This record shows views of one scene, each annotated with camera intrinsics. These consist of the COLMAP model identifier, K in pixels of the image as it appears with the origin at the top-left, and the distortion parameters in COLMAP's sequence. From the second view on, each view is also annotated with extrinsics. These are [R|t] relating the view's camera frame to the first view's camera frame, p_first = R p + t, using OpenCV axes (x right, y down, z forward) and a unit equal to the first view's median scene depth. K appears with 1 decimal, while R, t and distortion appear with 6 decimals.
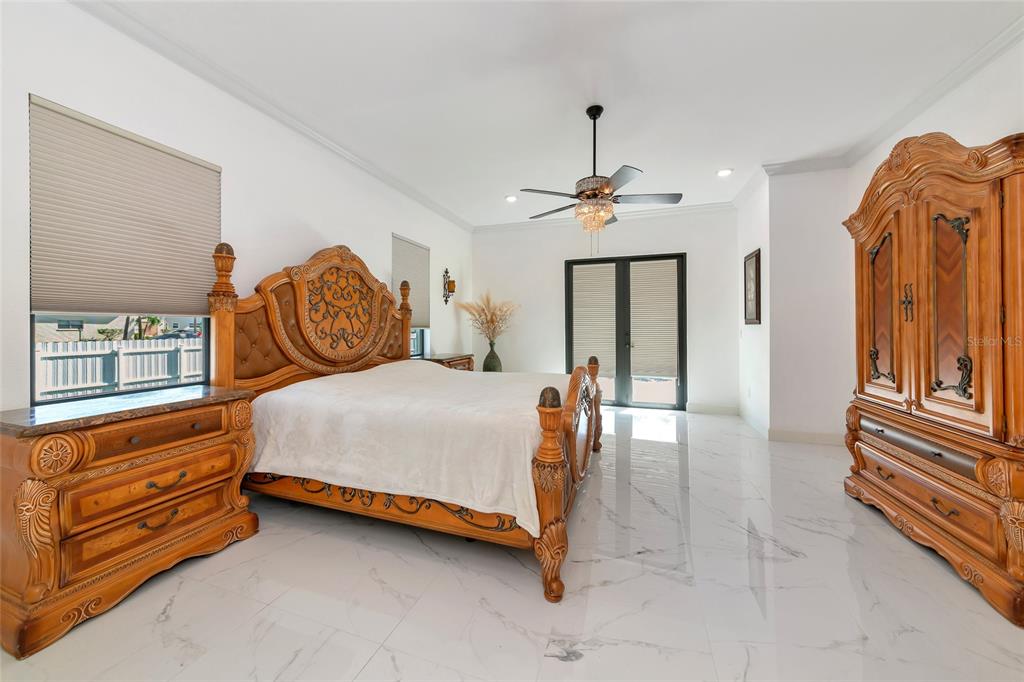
lens RADIAL K [[369.0, 0, 510.6], [0, 369.0, 325.0], [0, 0, 1]] dist [-0.001885, -0.000033]
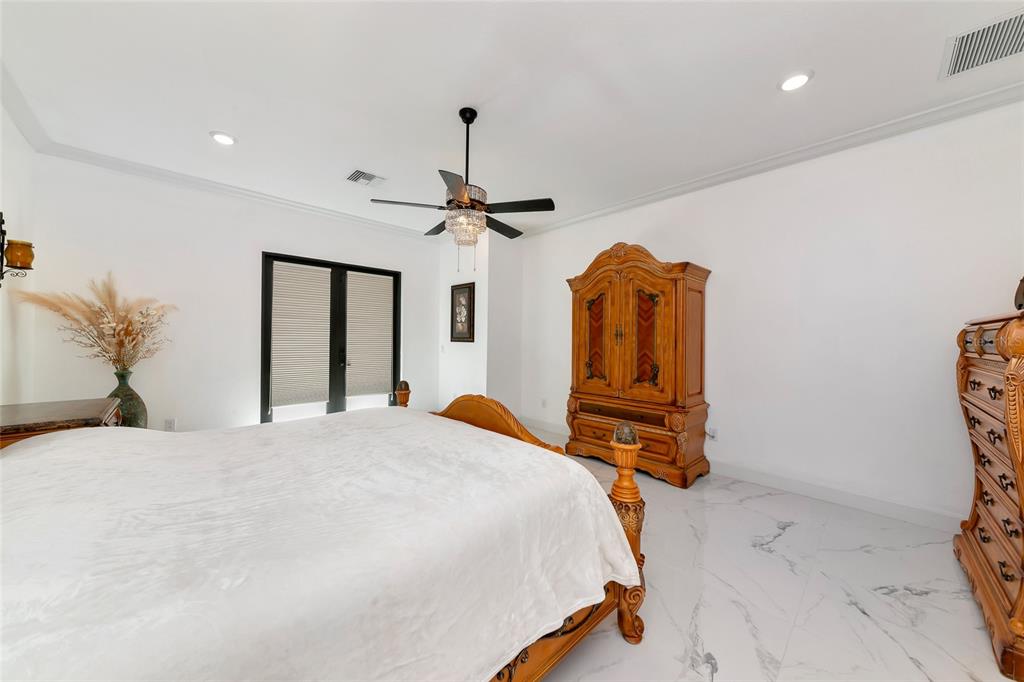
lens RADIAL K [[352.1, 0, 512.3], [0, 352.1, 337.5], [0, 0, 1]] dist [0.000420, -0.000027]
pose [[0.473303, 0.011636, 0.880823, -0.527691], [-0.018405, 0.999825, -0.003318, -0.026326], [-0.880707, -0.014641, 0.473434, 0.521648]]
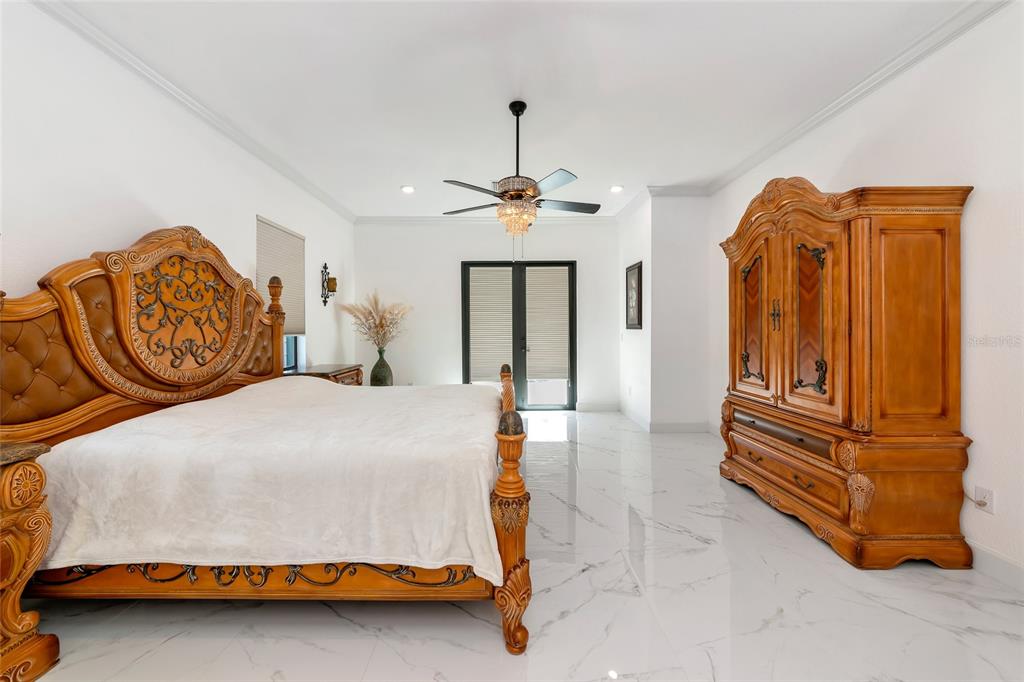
lens RADIAL K [[376.6, 0, 510.7], [0, 376.6, 329.3], [0, 0, 1]] dist [-0.013525, 0.003225]
pose [[0.944502, -0.003808, 0.328485, -0.116186], [0.000824, 0.999957, 0.009223, -0.021023], [-0.328506, -0.008440, 0.944464, 0.100885]]
